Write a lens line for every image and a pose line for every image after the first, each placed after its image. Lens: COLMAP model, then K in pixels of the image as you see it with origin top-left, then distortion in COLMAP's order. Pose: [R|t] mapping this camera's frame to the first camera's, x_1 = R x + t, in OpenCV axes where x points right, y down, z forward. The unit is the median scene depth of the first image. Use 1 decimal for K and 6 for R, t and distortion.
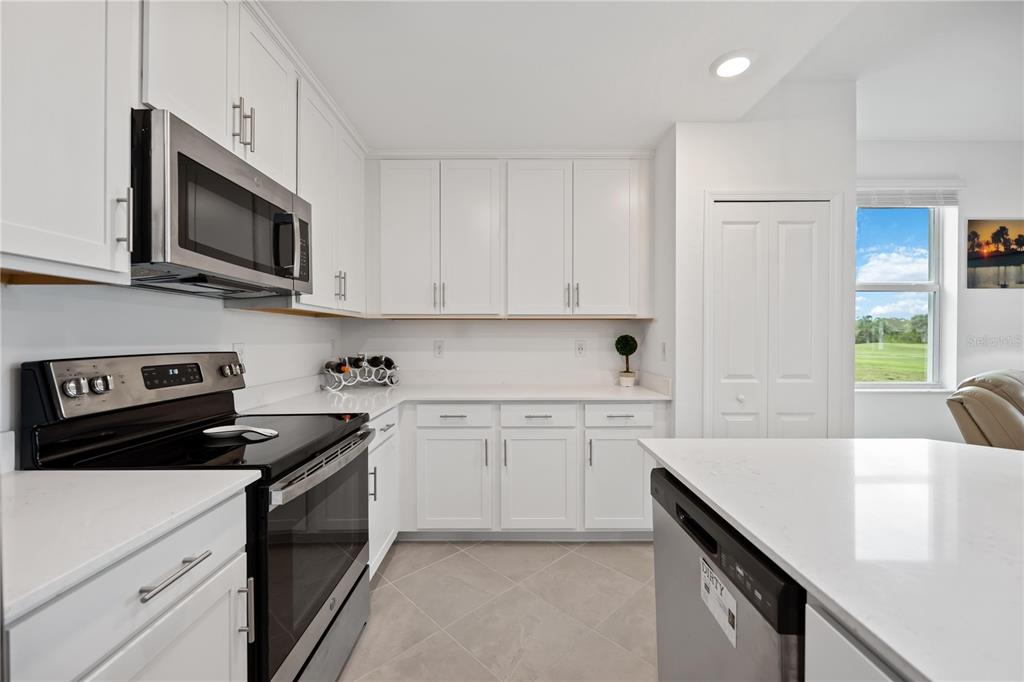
lens RADIAL K [[413.1, 0, 512.4], [0, 413.1, 340.0], [0, 0, 1]] dist [-0.003893, -0.000126]
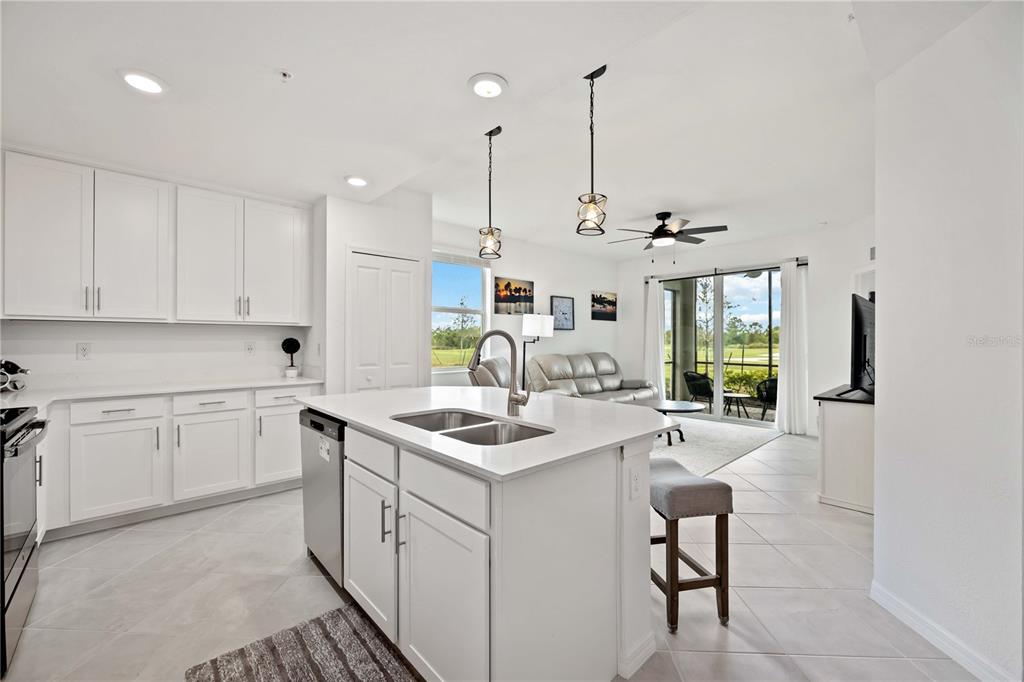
lens RADIAL K [[413.1, 0, 512.4], [0, 413.1, 340.0], [0, 0, 1]] dist [-0.003893, -0.000126]
pose [[0.735457, 0.002075, 0.677568, -0.111898], [0.002003, 0.999984, -0.005237, 0.002713], [-0.677568, 0.005209, 0.735441, -0.519244]]
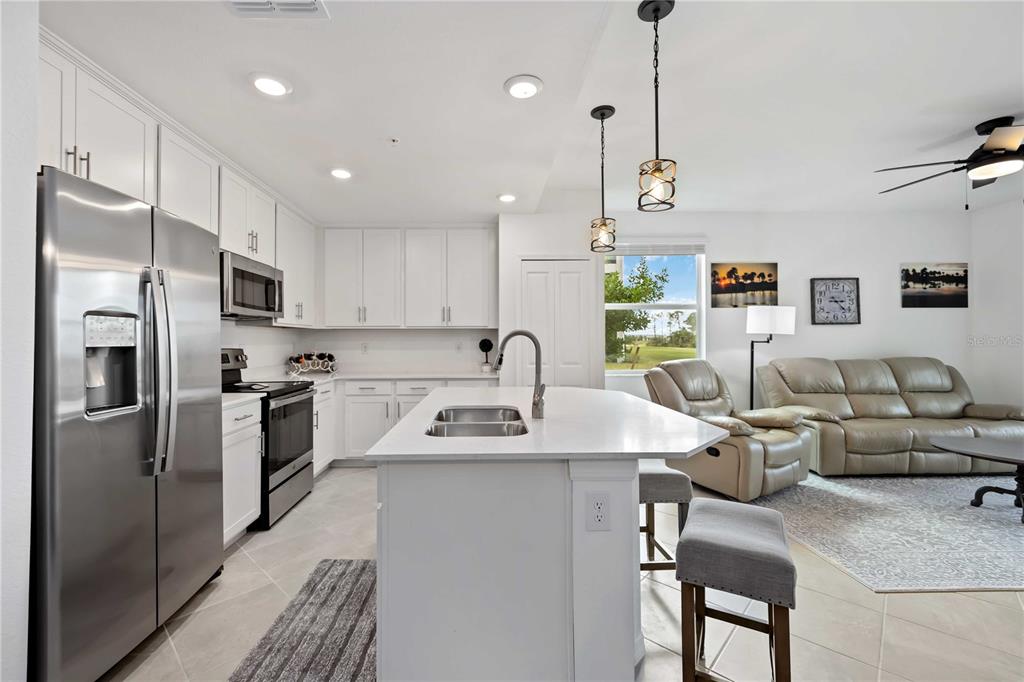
lens RADIAL K [[428.9, 0, 491.6], [0, 428.9, 334.3], [0, 0, 1]] dist [0.008822, 0.000112]
pose [[0.999687, -0.003011, 0.024834, 0.306919], [0.003514, 0.999789, -0.020257, 0.004159], [-0.024768, 0.020338, 0.999486, -0.726372]]
